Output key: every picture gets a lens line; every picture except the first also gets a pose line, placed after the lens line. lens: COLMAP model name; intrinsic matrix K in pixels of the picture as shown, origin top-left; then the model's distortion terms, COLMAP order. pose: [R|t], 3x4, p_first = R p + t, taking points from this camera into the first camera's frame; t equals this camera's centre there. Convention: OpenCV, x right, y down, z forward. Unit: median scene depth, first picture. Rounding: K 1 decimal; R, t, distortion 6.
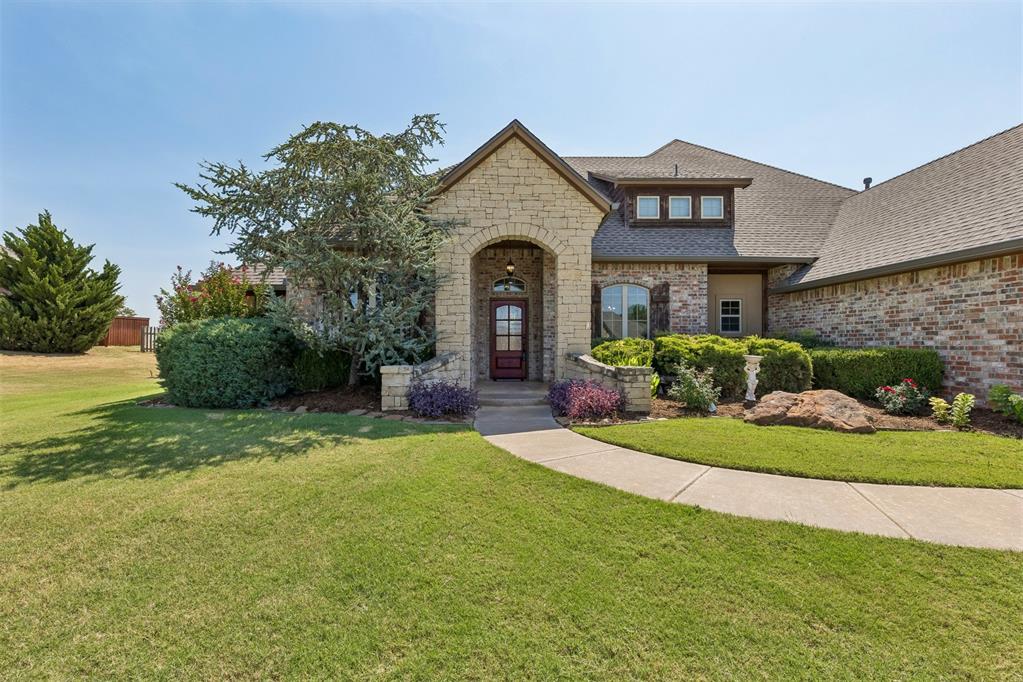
lens RADIAL K [[464.8, 0, 512.0], [0, 464.8, 336.7], [0, 0, 1]] dist [0.013432, -0.000301]
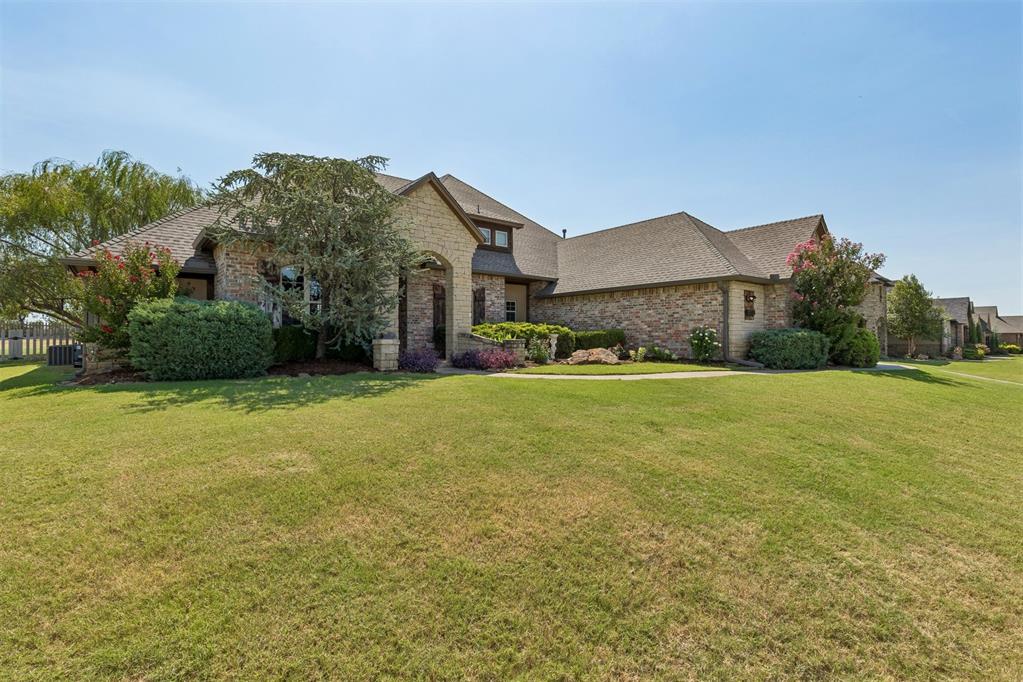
lens RADIAL K [[464.8, 0, 512.0], [0, 464.8, 336.7], [0, 0, 1]] dist [0.013432, -0.000301]
pose [[0.786582, -0.003531, 0.617475, -0.674396], [-0.004952, 0.999915, 0.012026, 0.028705], [-0.617466, -0.012517, 0.786498, -0.292517]]
